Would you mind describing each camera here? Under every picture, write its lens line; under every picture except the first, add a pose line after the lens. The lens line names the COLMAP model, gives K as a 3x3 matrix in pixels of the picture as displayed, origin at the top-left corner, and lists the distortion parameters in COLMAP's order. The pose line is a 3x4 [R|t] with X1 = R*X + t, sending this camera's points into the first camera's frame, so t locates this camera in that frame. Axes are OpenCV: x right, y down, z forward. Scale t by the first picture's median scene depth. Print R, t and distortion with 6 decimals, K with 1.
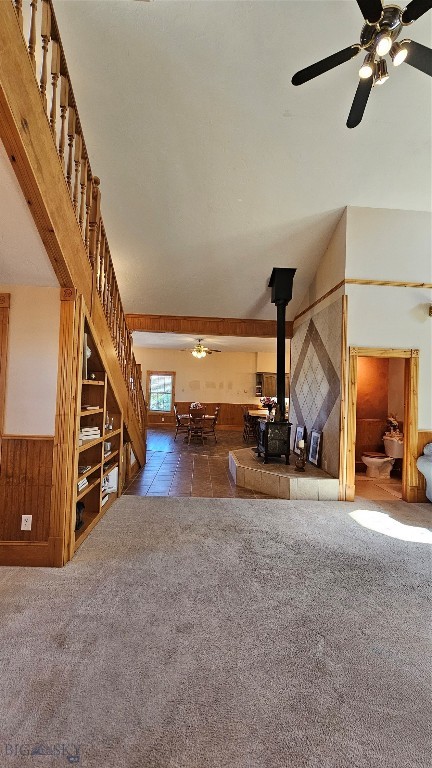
lens RADIAL K [[317.3, 0, 214.1], [0, 317.3, 382.5], [0, 0, 1]] dist [0.000162, -0.000237]
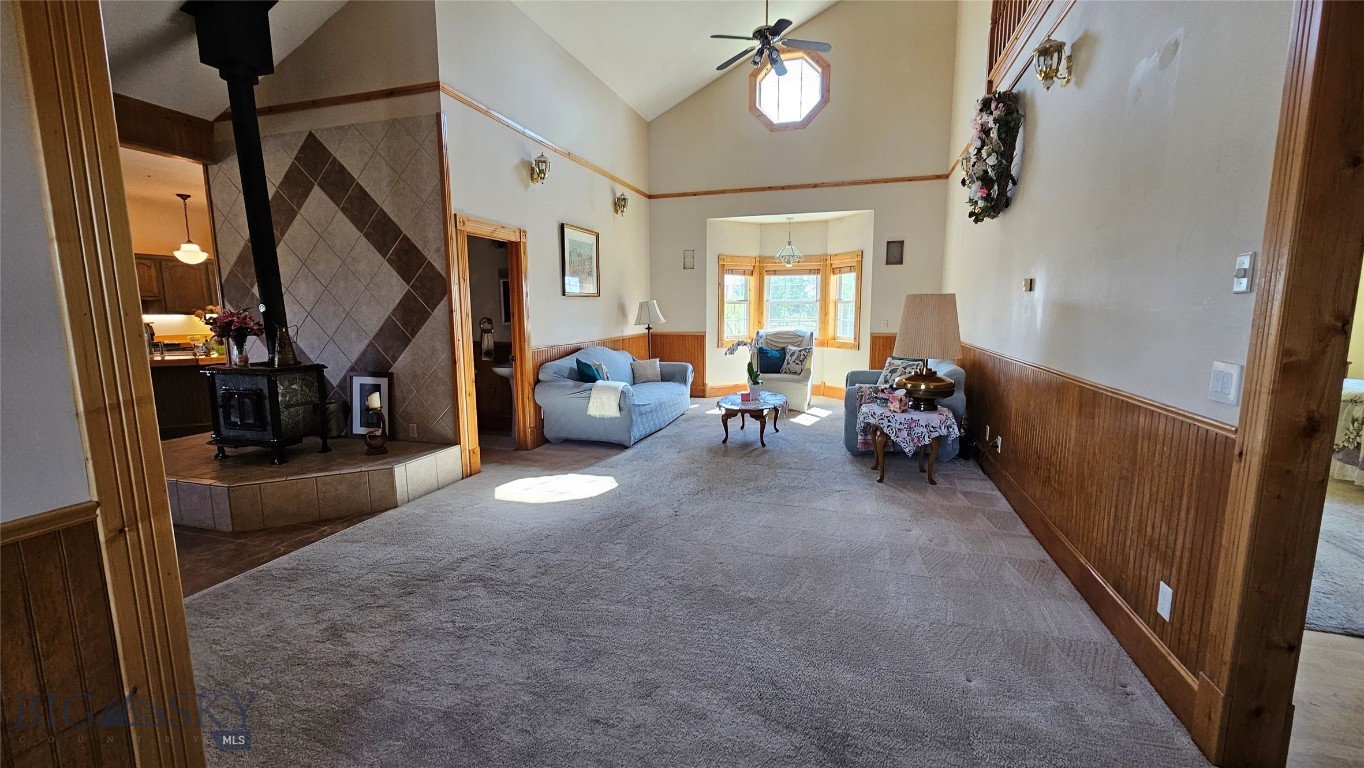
lens RADIAL K [[563.6, 0, 684.9], [0, 563.6, 389.2], [0, 0, 1]] dist [0.000162, -0.000237]
pose [[0.324392, -0.168384, 0.930815, -0.426560], [-0.015838, 0.982924, 0.183331, 0.003677], [-0.945790, -0.074214, 0.316186, 0.273343]]
